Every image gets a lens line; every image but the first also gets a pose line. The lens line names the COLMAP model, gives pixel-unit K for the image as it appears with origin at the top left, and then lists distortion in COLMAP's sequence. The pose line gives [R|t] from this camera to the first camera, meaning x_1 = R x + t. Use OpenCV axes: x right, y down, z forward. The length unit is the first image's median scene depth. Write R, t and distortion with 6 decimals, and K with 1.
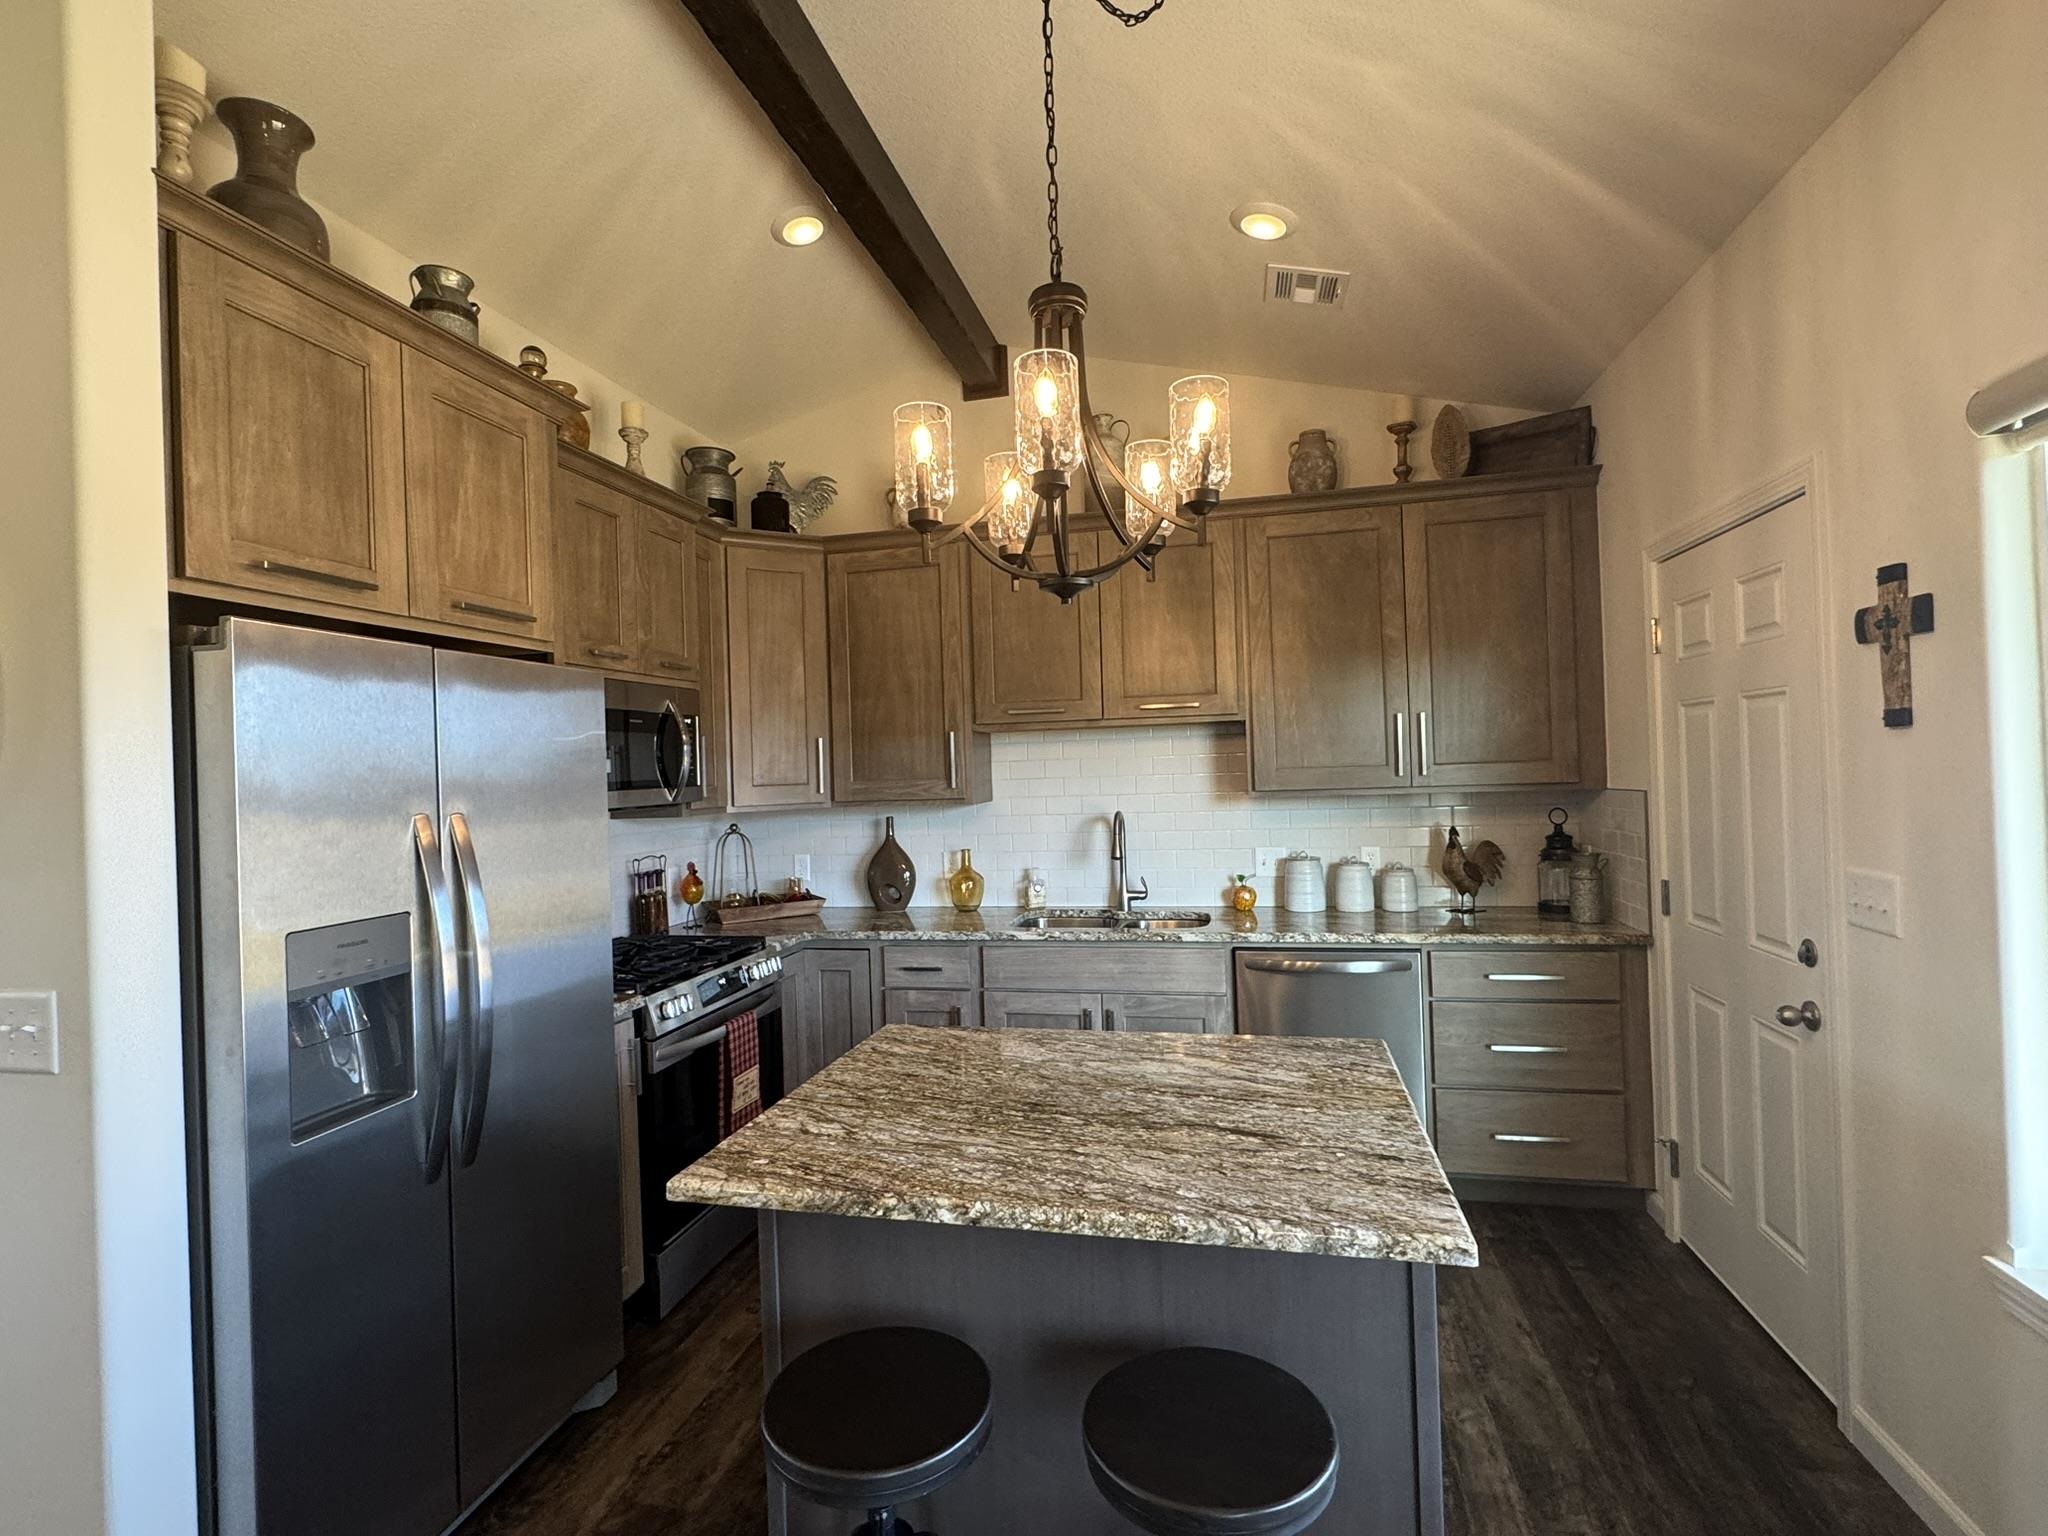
lens RADIAL K [[977.1, 0, 1016.9], [0, 977.1, 765.6], [0, 0, 1]] dist [-0.012189, 0.008829]
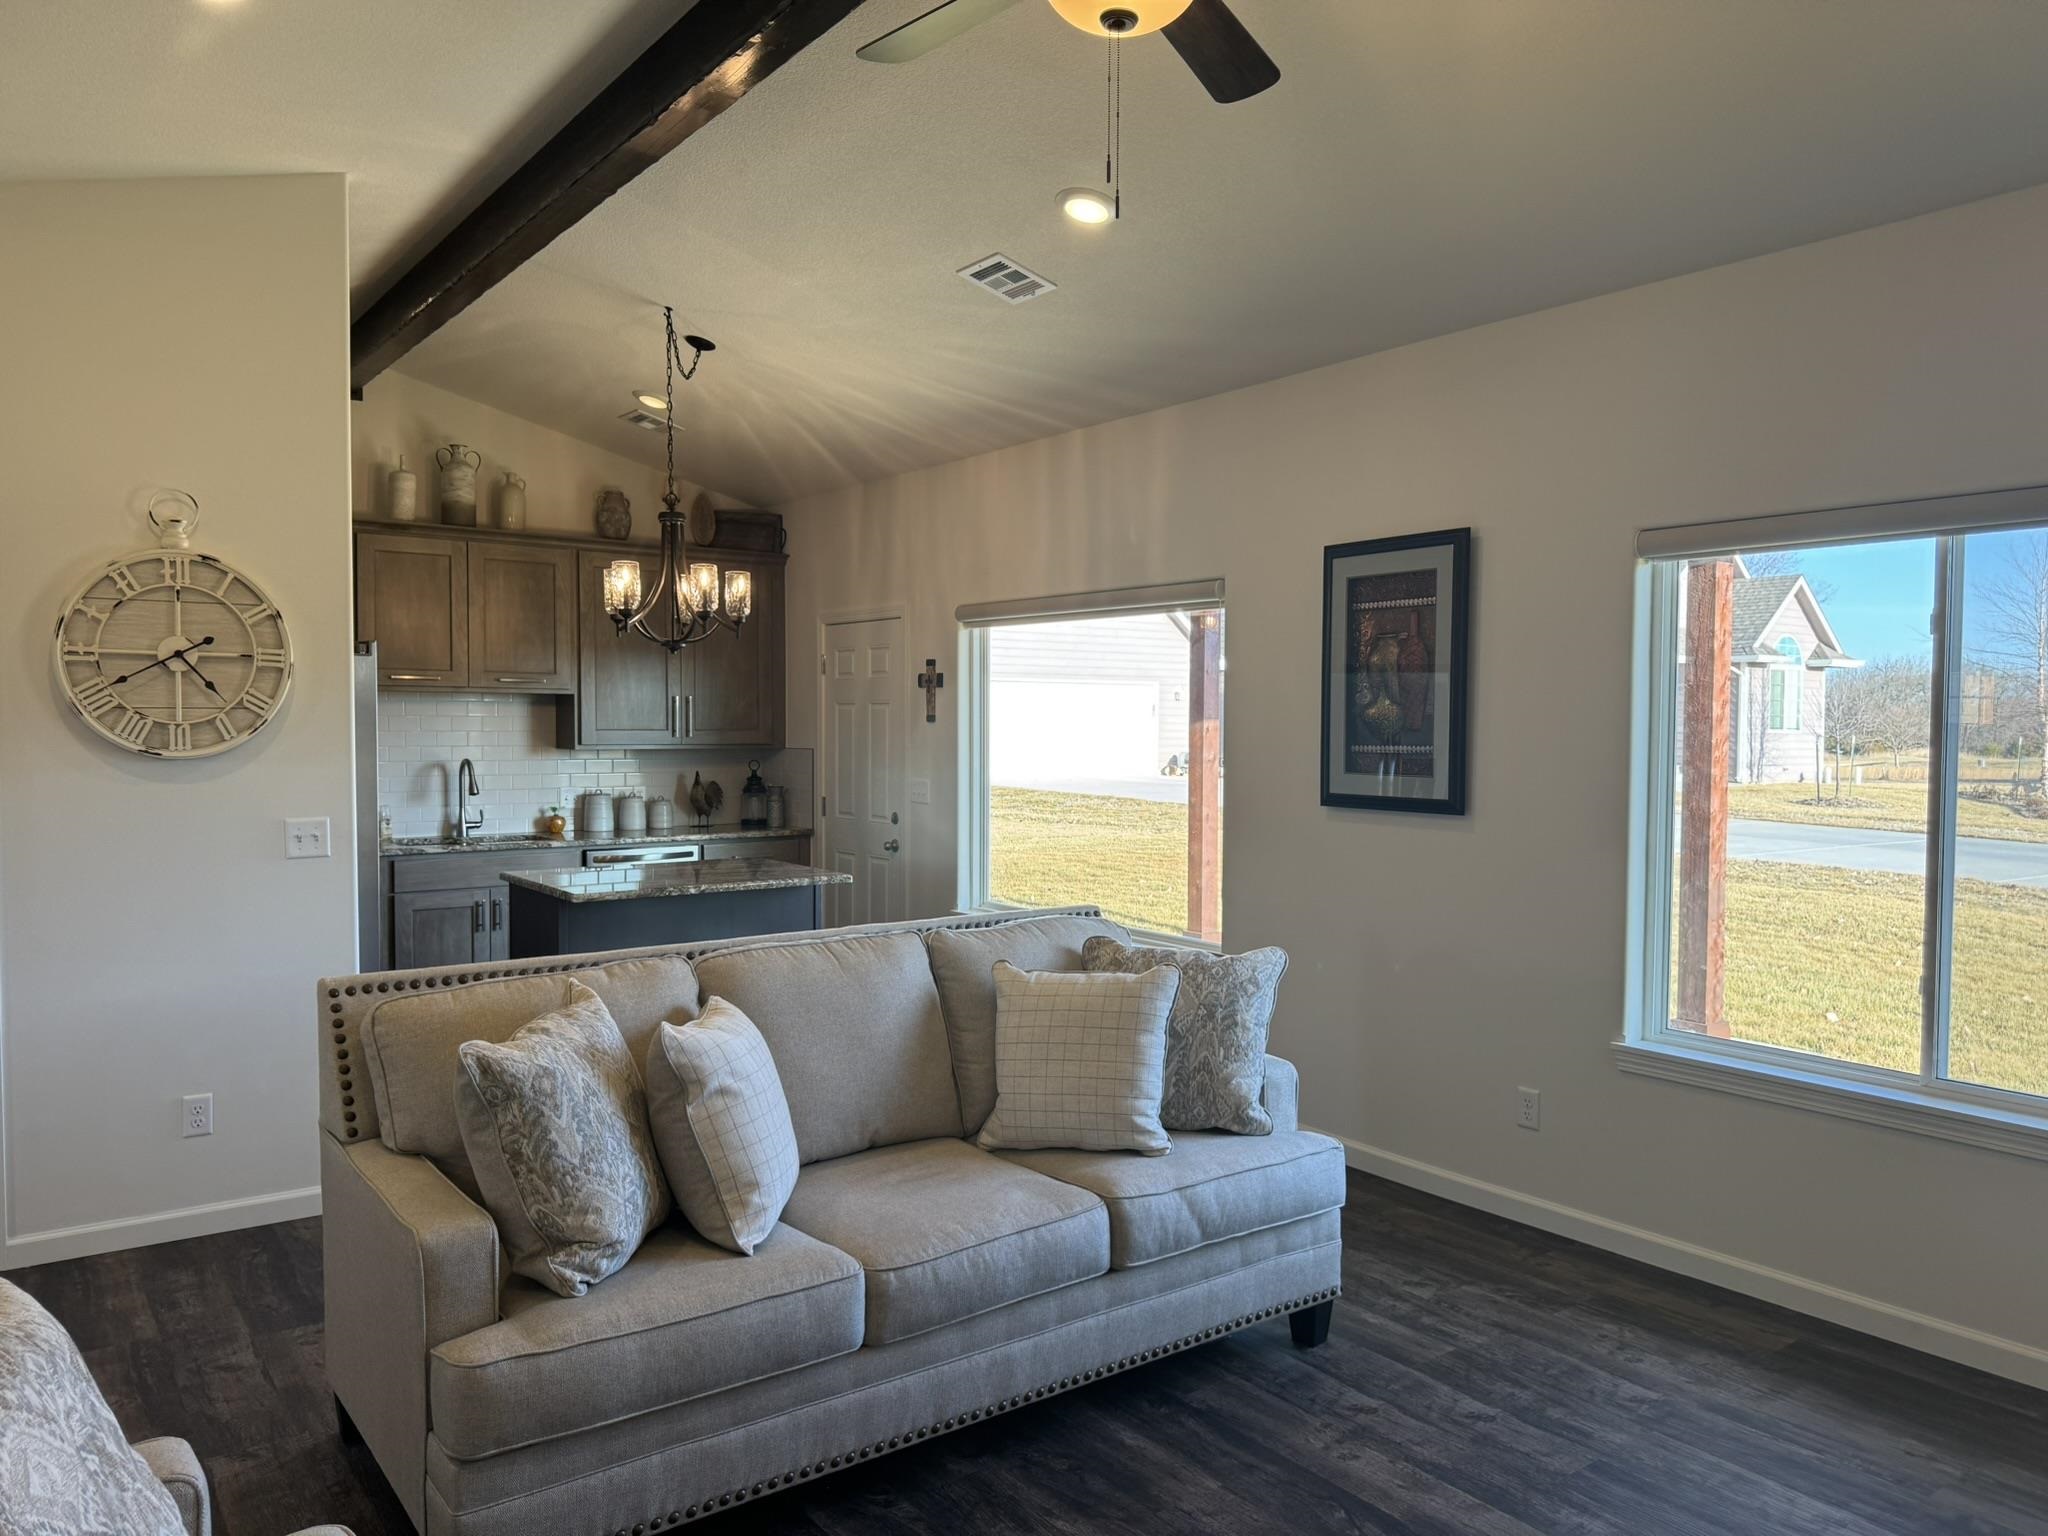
lens RADIAL K [[1437.3, 0, 1041.0], [0, 1437.3, 785.4], [0, 0, 1]] dist [0.082218, -0.107922]
pose [[0.639128, 0.001559, 0.769099, -1.179041], [-0.030231, 0.999276, 0.023096, 0.020167], [-0.768506, -0.038012, 0.638712, -1.068030]]
